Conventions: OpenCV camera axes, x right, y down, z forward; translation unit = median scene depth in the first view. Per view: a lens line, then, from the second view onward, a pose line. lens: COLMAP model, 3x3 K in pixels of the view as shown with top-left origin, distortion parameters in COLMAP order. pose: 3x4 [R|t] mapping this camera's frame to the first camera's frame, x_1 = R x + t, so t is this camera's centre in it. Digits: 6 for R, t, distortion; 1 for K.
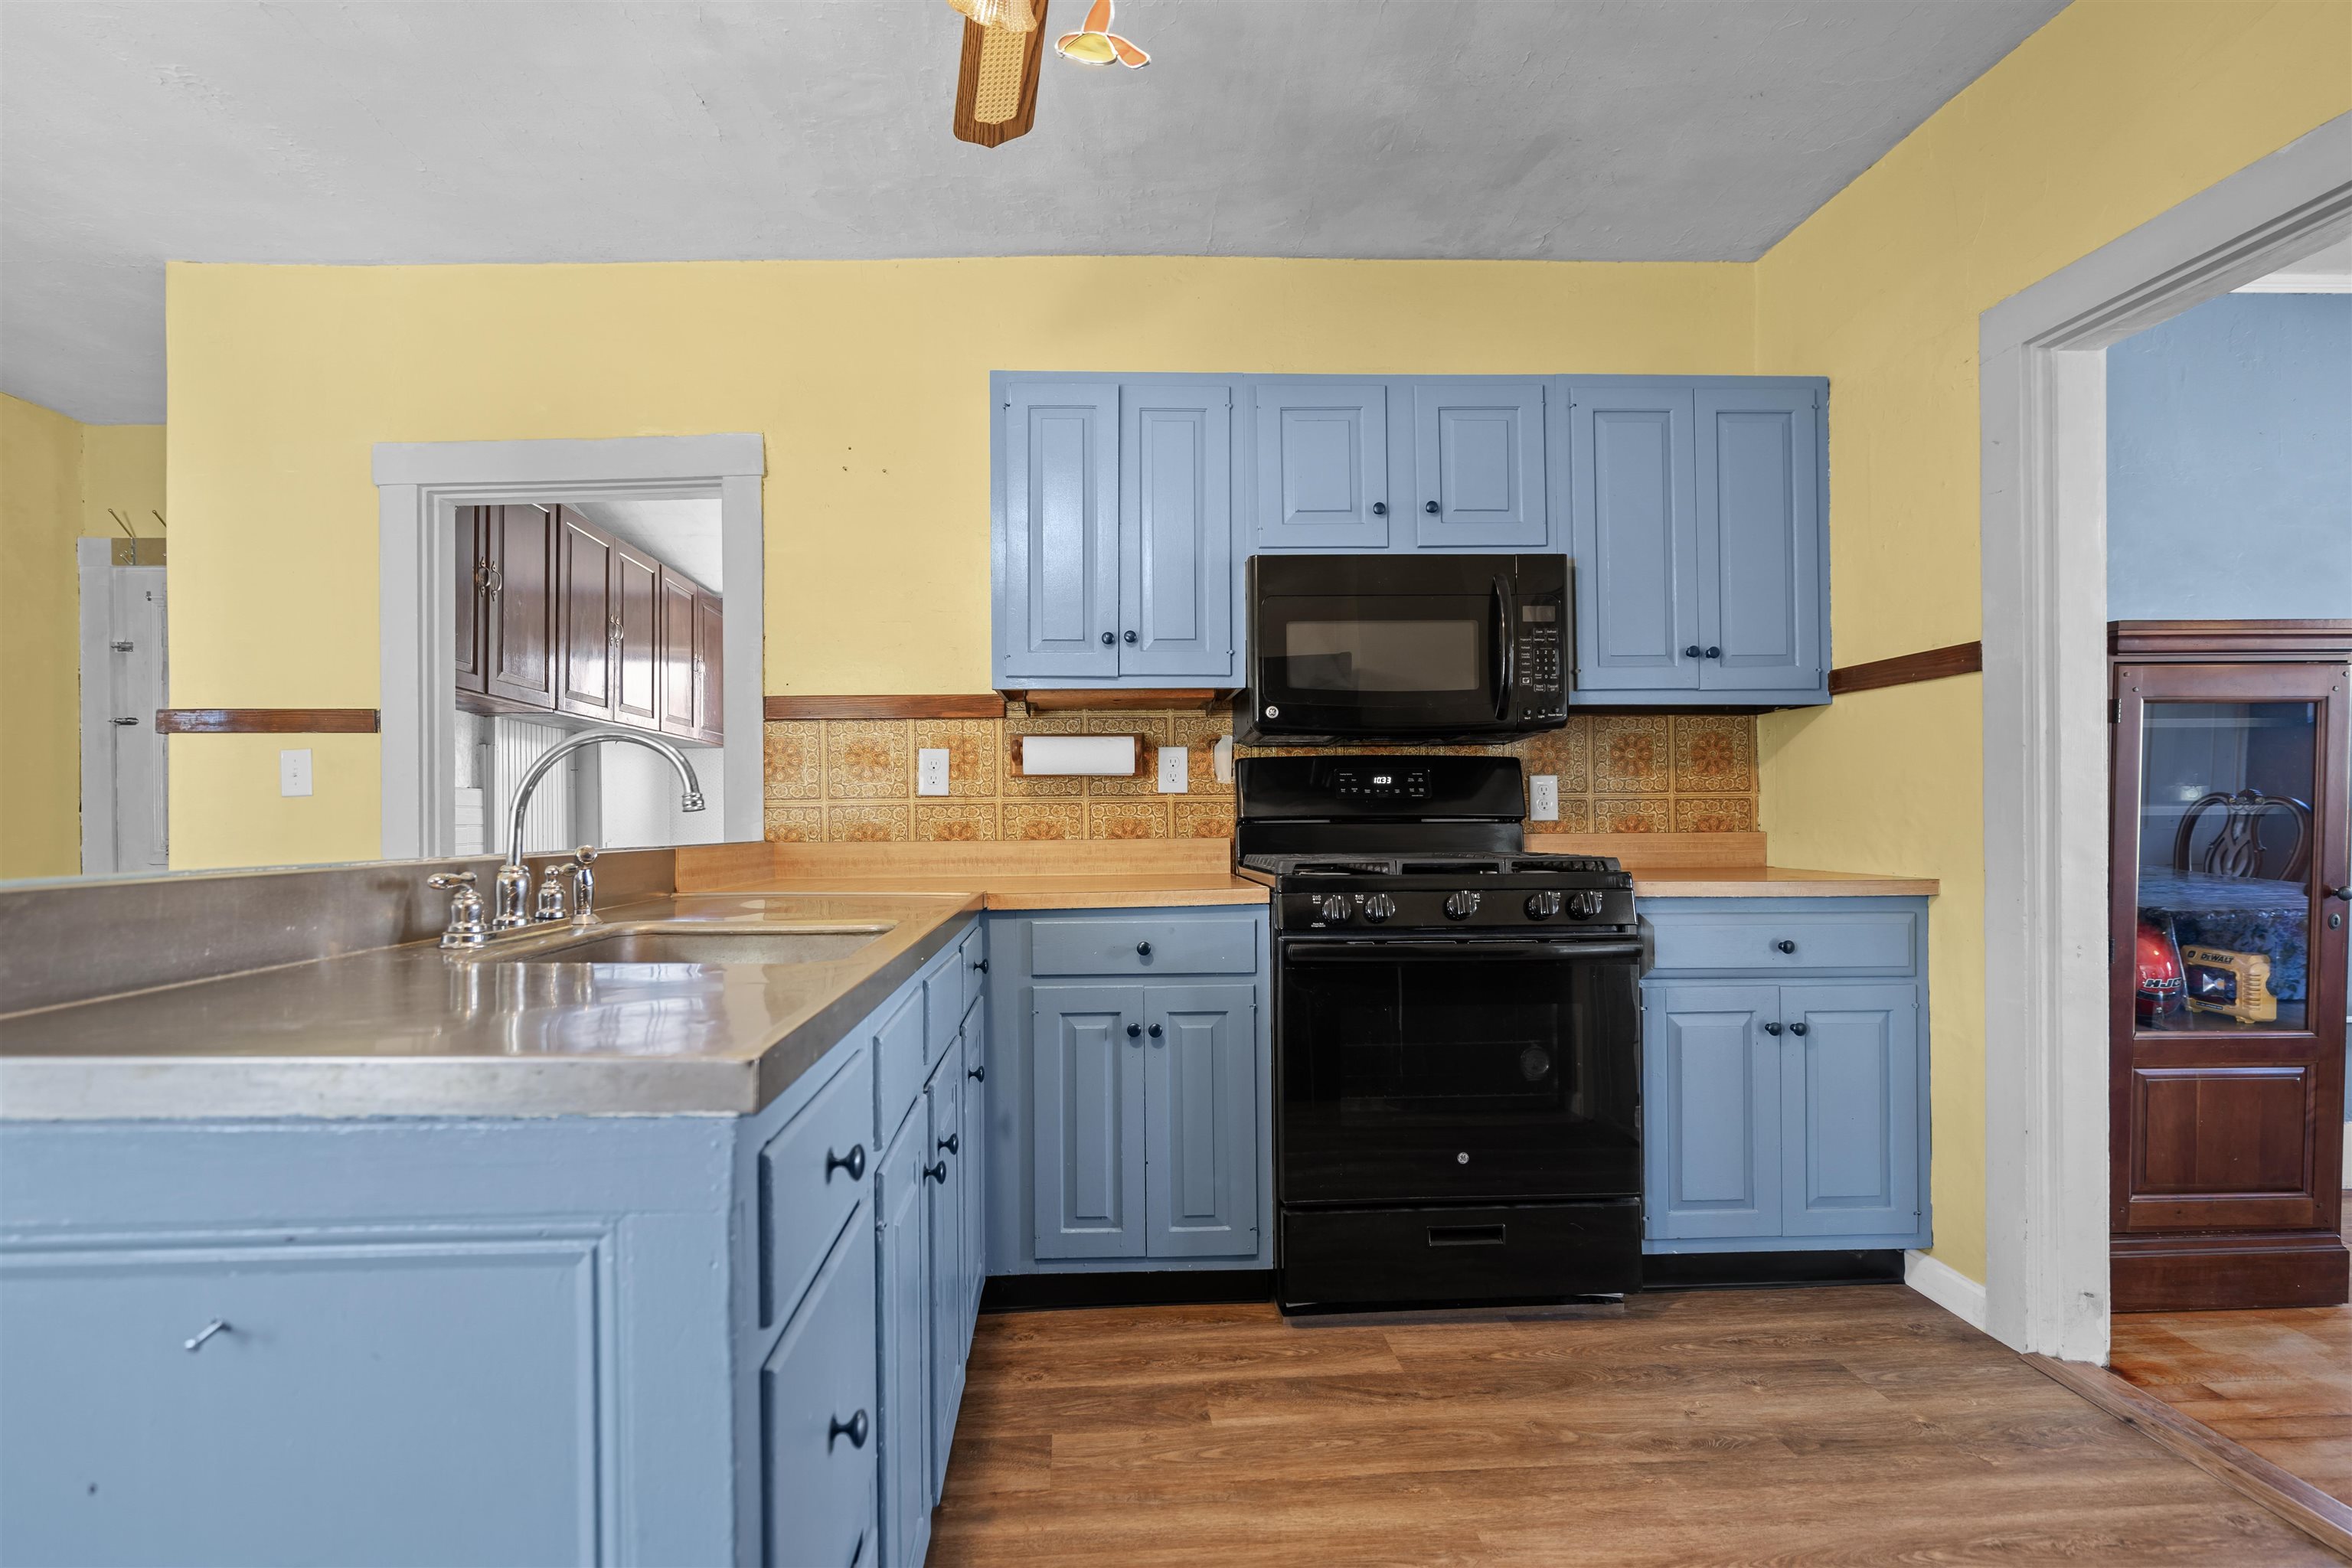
lens RADIAL K [[1096.4, 0, 1133.7], [0, 1096.4, 812.2], [0, 0, 1]] dist [0.000105, -0.000136]
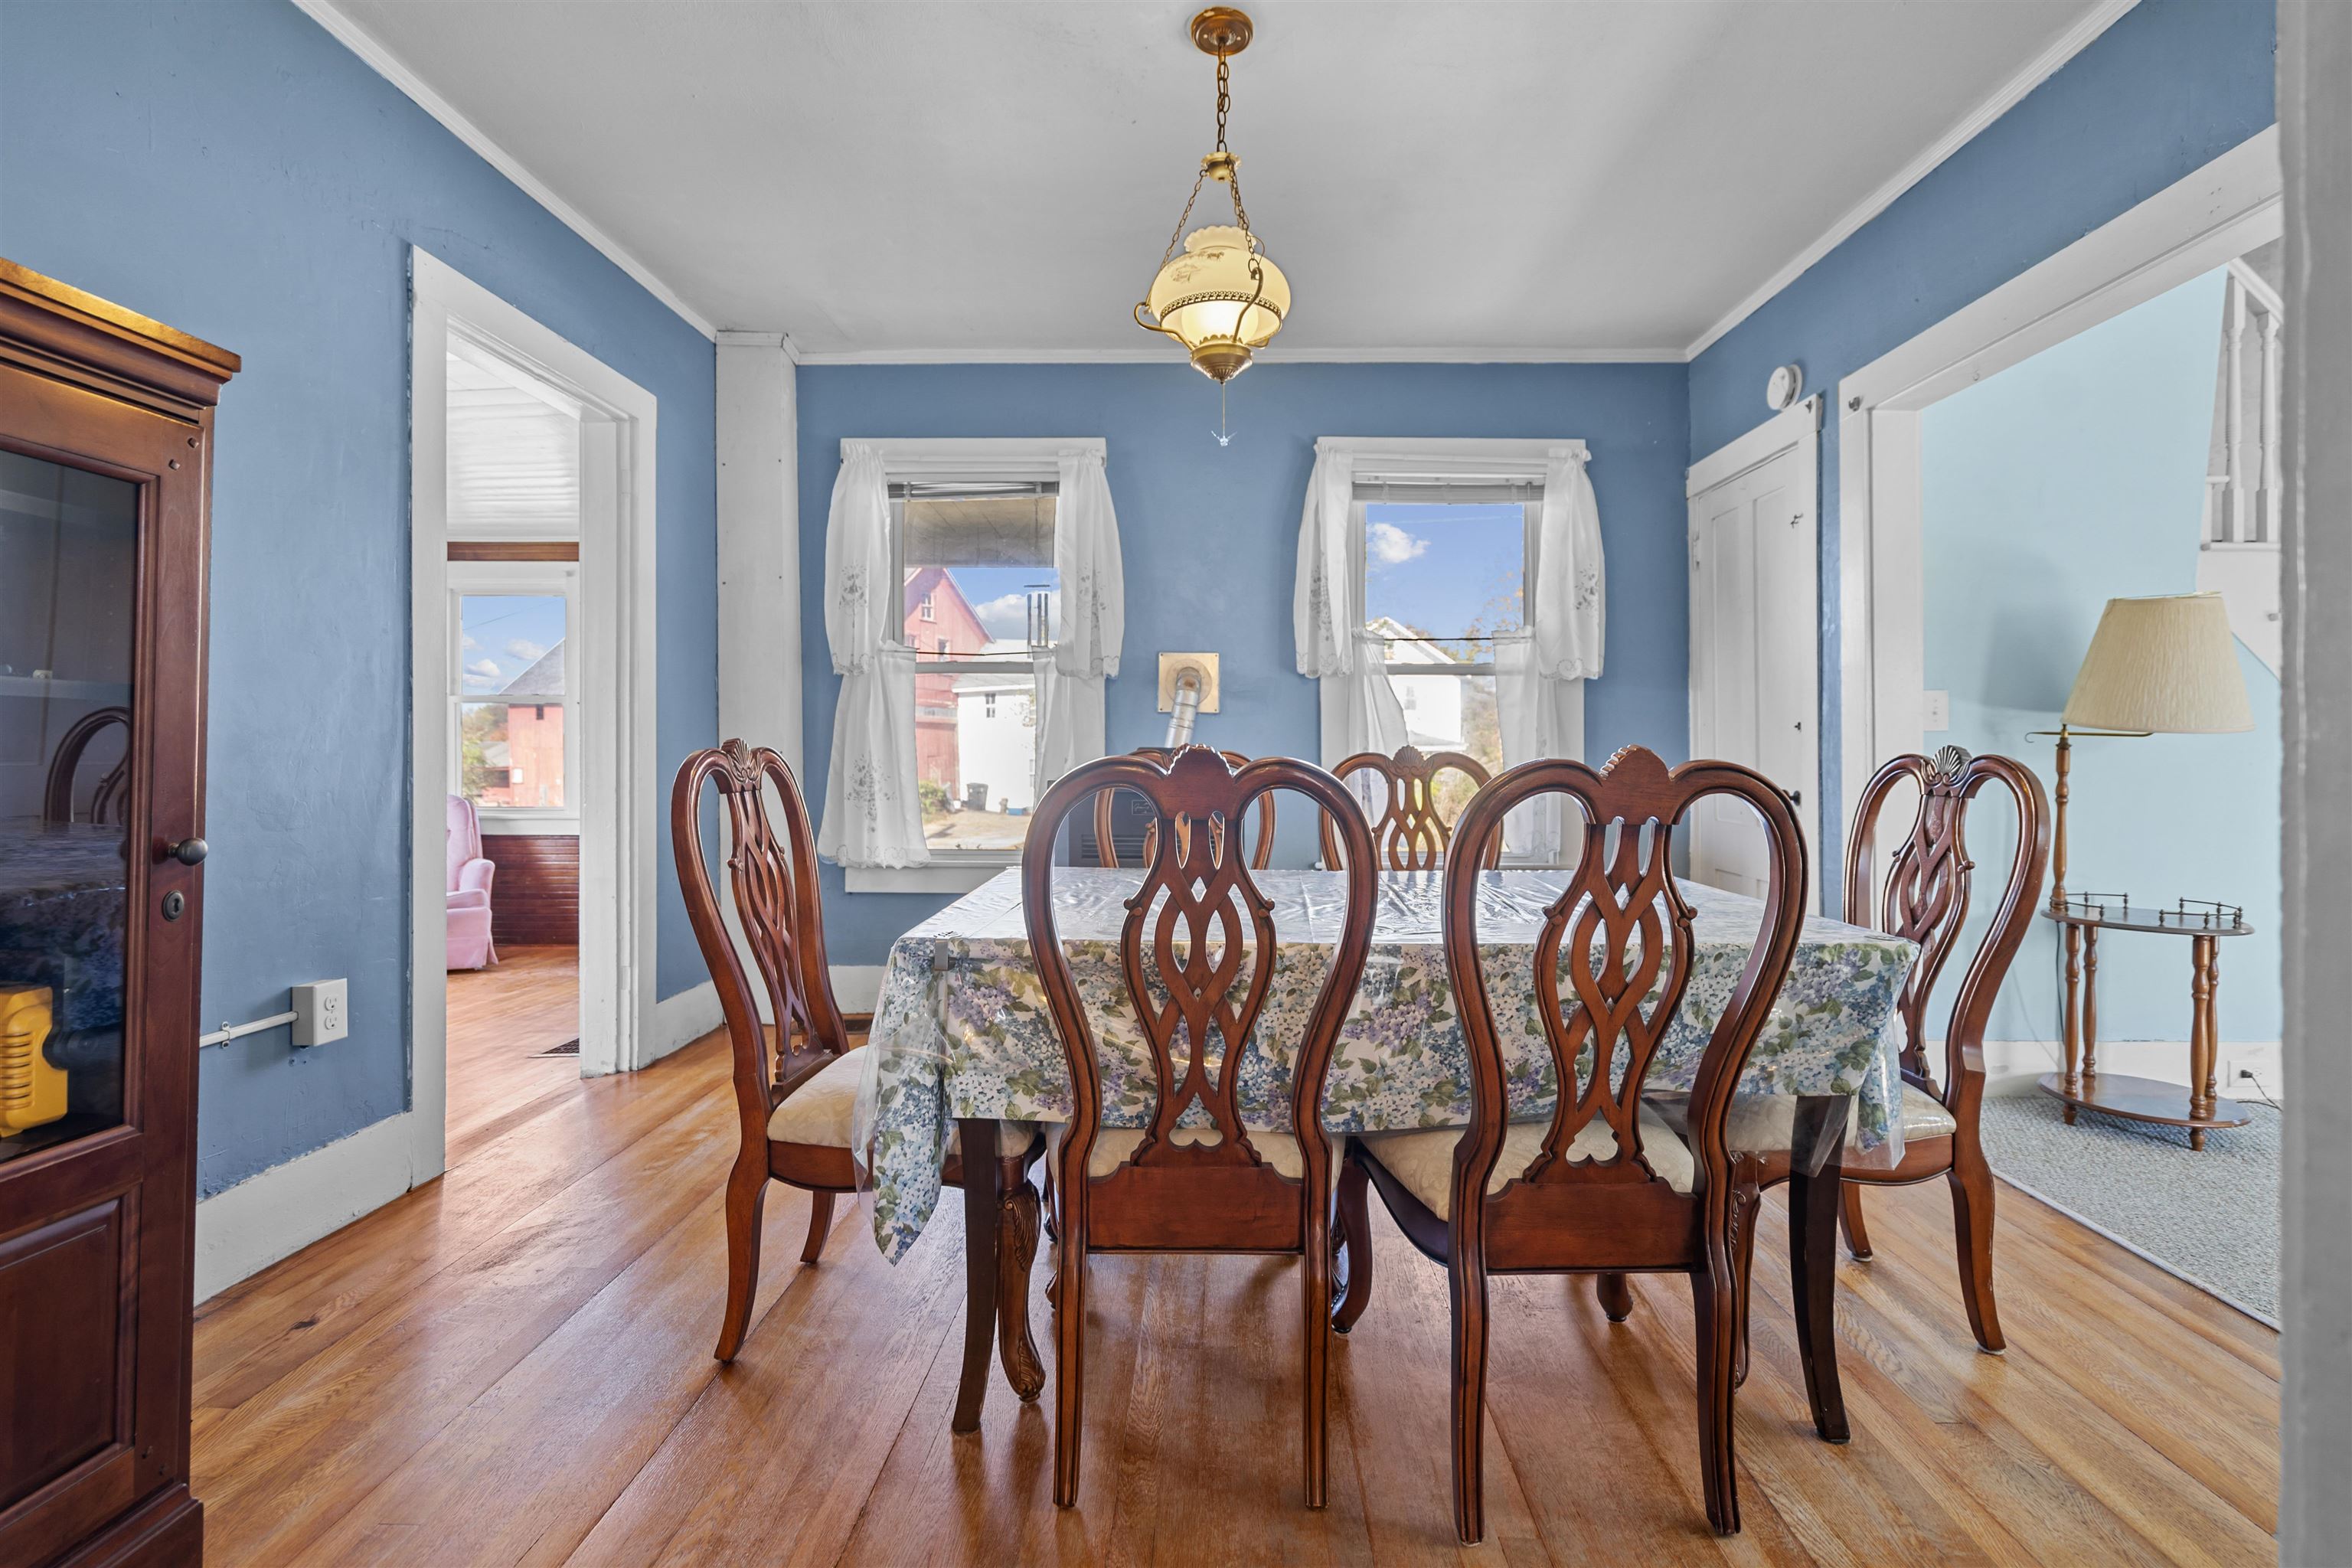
lens RADIAL K [[1052.2, 0, 1176.0], [0, 1052.2, 784.0], [0, 0, 1]] dist [-0.000297, 0.000341]
pose [[0.074482, -0.015264, 0.997105, 0.604154], [-0.006800, 0.999852, 0.015814, 0.027876], [-0.997199, -0.007959, 0.074368, 0.462116]]
